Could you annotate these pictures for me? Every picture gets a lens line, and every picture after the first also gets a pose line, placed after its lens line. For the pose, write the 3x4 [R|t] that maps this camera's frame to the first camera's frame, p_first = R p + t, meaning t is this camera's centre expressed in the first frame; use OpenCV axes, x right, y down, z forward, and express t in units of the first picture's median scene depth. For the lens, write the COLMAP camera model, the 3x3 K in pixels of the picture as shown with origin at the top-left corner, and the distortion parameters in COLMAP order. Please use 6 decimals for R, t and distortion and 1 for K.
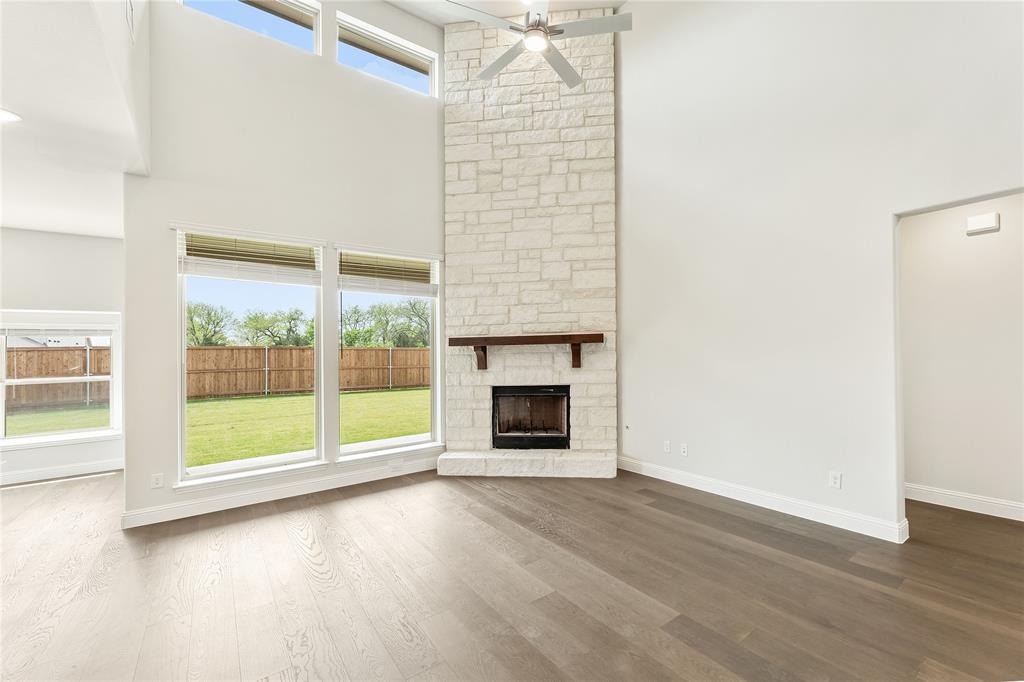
lens RADIAL K [[436.1, 0, 558.8], [0, 436.1, 341.5], [0, 0, 1]] dist [0.002007, 0.000054]
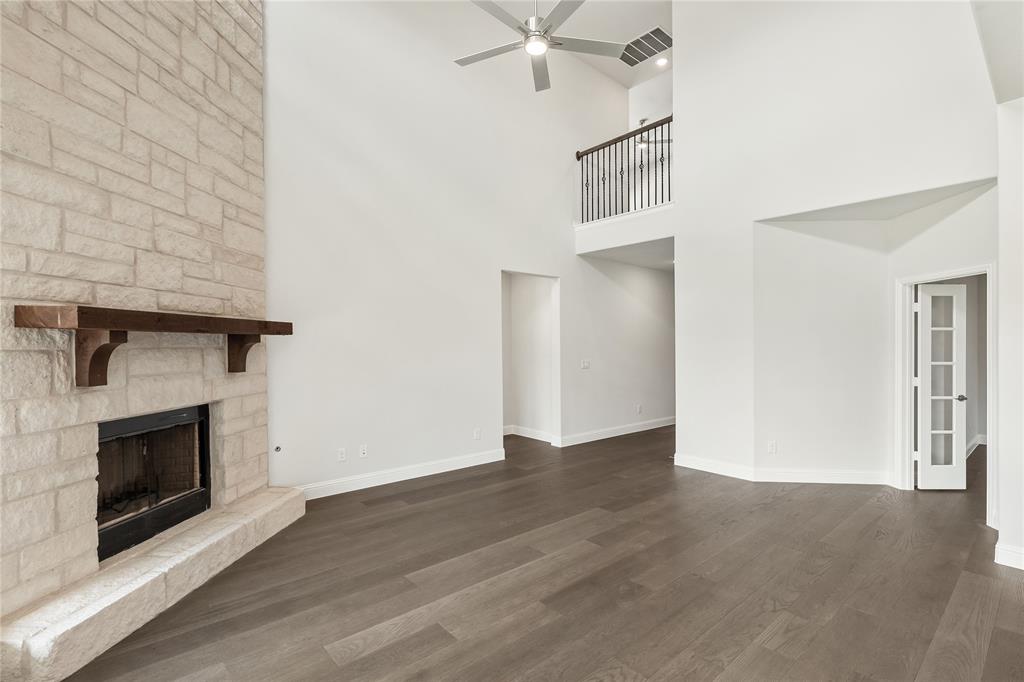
lens RADIAL K [[477.2, 0, 512.0], [0, 477.2, 341.0], [0, 0, 1]] dist [0.002257, 0.000366]
pose [[-0.042876, 0.026491, 0.998729, -0.656046], [-0.022602, 0.999367, -0.027478, 0.023843], [-0.998825, -0.023752, -0.042250, 0.612427]]
